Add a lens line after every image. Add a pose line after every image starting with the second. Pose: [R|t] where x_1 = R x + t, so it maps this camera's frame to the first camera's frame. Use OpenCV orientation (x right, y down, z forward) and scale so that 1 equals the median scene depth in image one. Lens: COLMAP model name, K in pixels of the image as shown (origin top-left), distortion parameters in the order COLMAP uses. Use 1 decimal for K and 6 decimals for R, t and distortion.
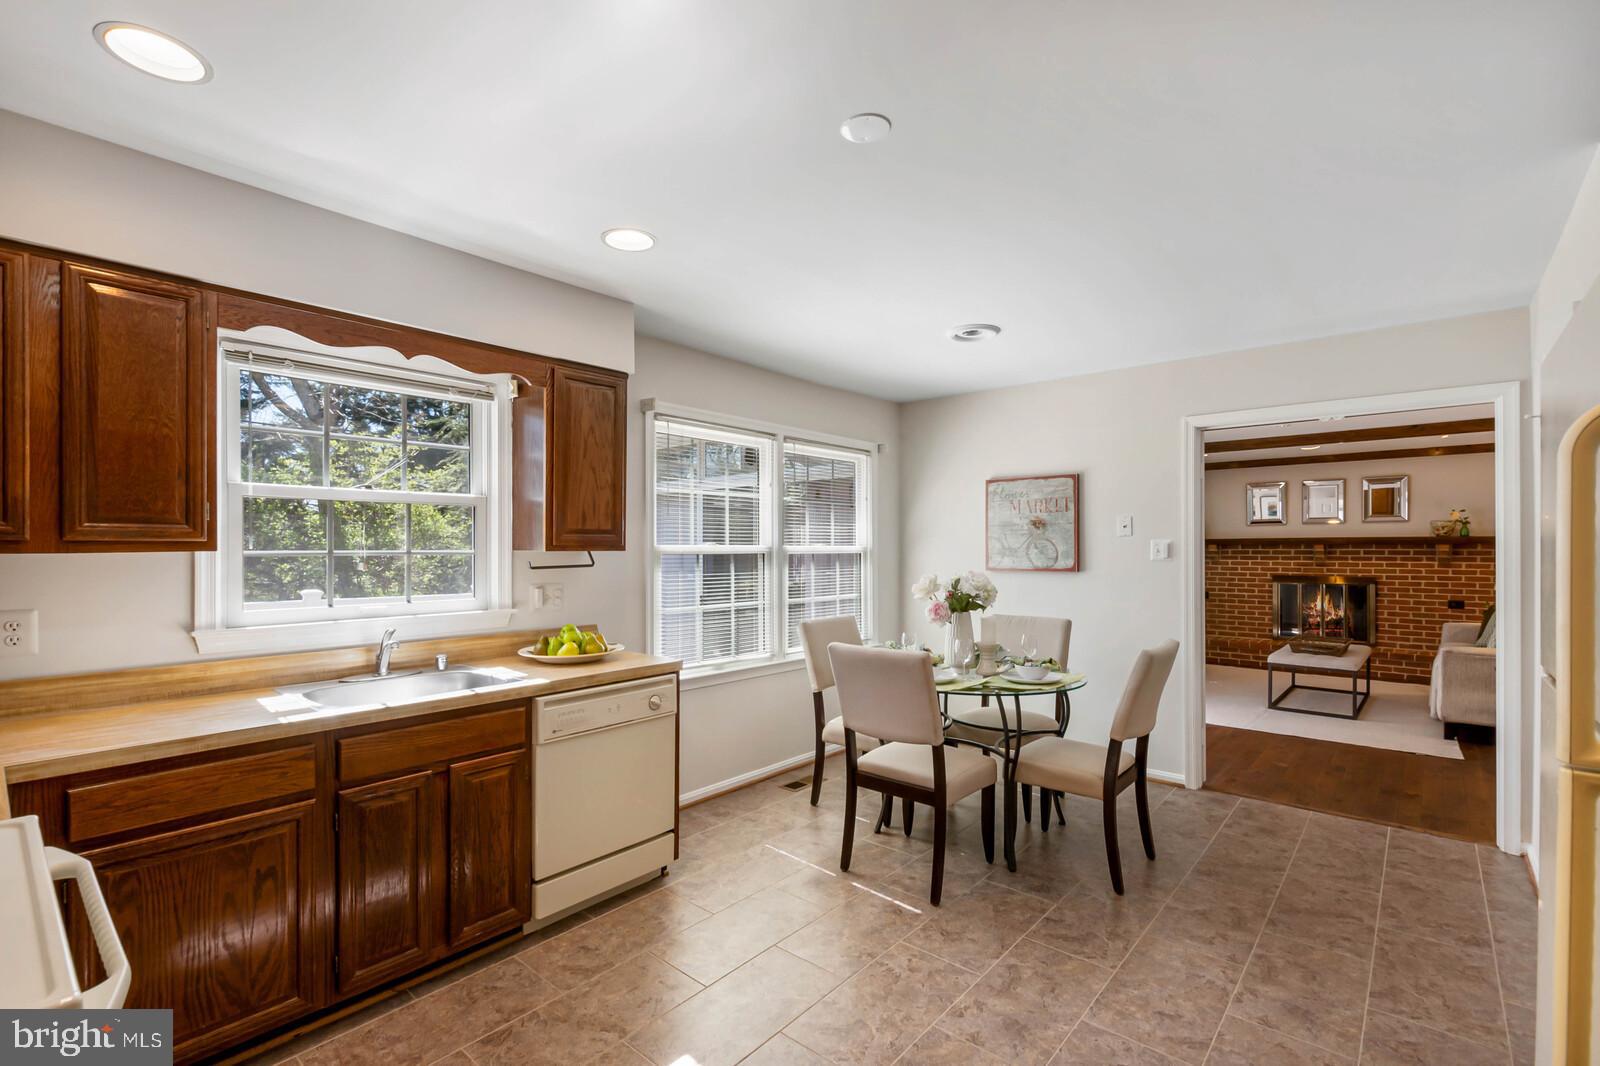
lens RADIAL K [[701.0, 0, 810.3], [0, 701.0, 542.2], [0, 0, 1]] dist [-0.008673, 0.000916]
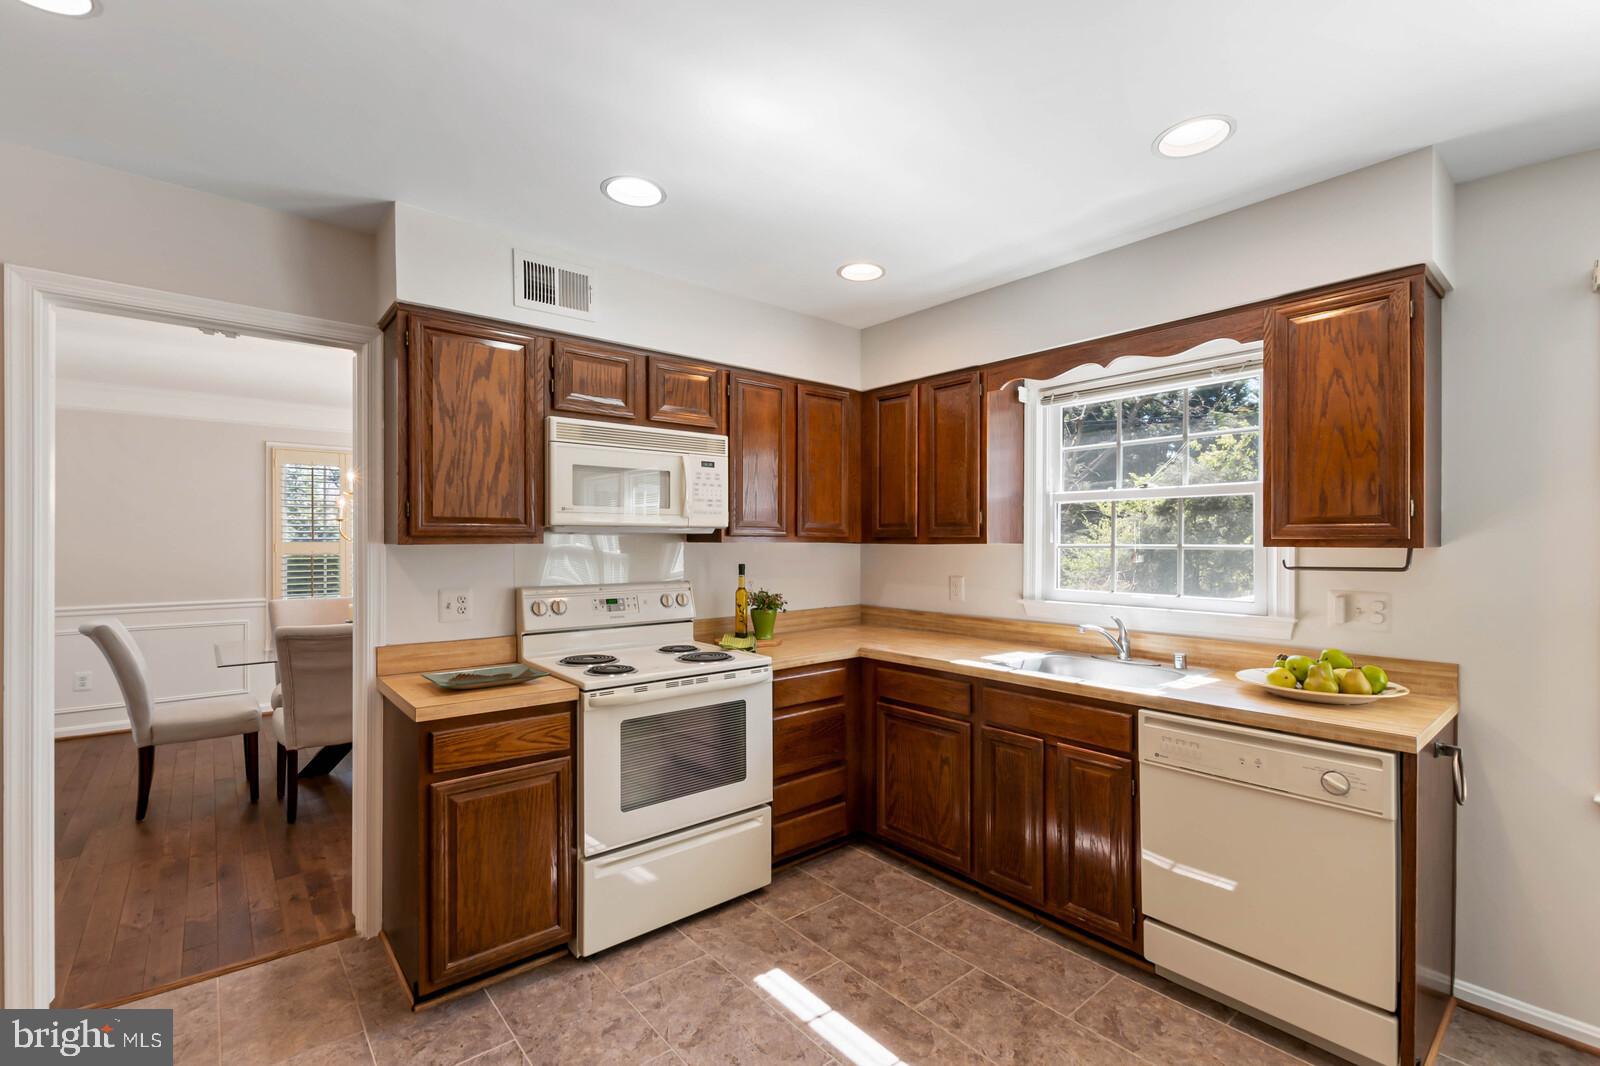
lens RADIAL K [[701.0, 0, 811.2], [0, 701.0, 537.8], [0, 0, 1]] dist [-0.008673, 0.000916]
pose [[-0.157816, -0.001915, -0.987467, 0.458370], [0.007502, 0.999967, -0.003138, 0.000933], [0.987440, -0.007904, -0.157796, 0.589980]]
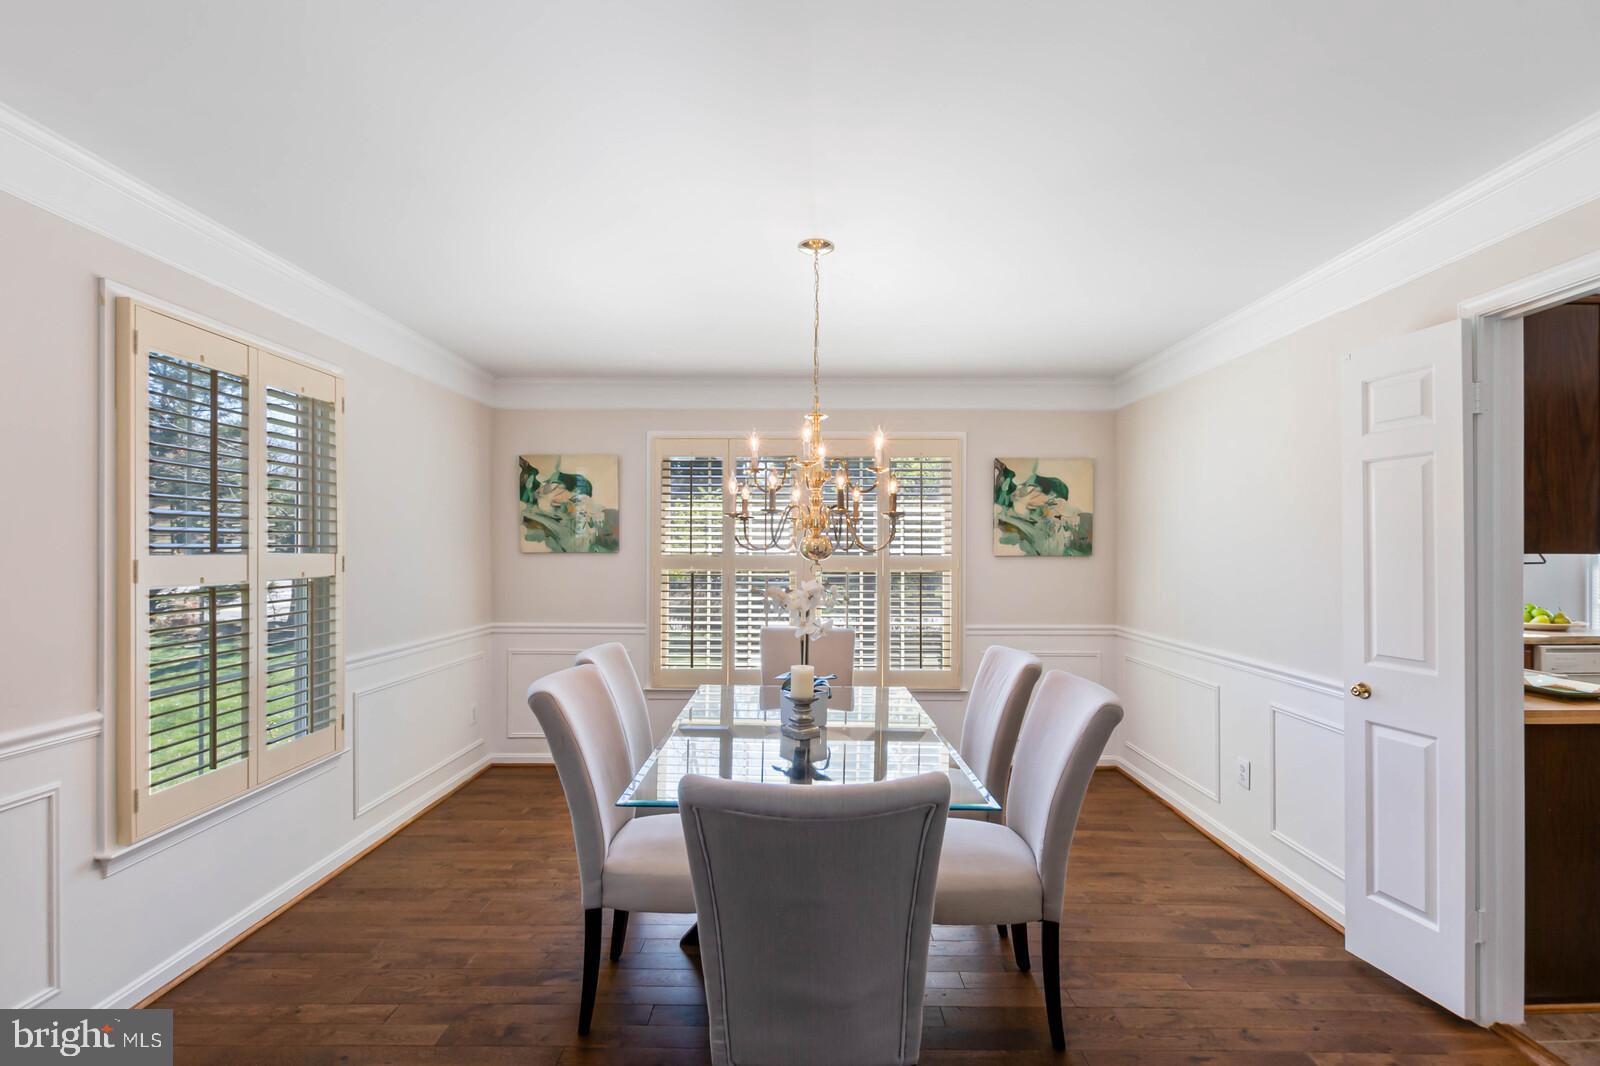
lens RADIAL K [[701.0, 0, 793.4], [0, 701.0, 549.5], [0, 0, 1]] dist [-0.008673, 0.000916]
pose [[0.647016, -0.002296, -0.762473, -0.234989], [0.003862, 0.999993, 0.000266, -0.001131], [0.762467, -0.003117, 0.647020, -1.070842]]
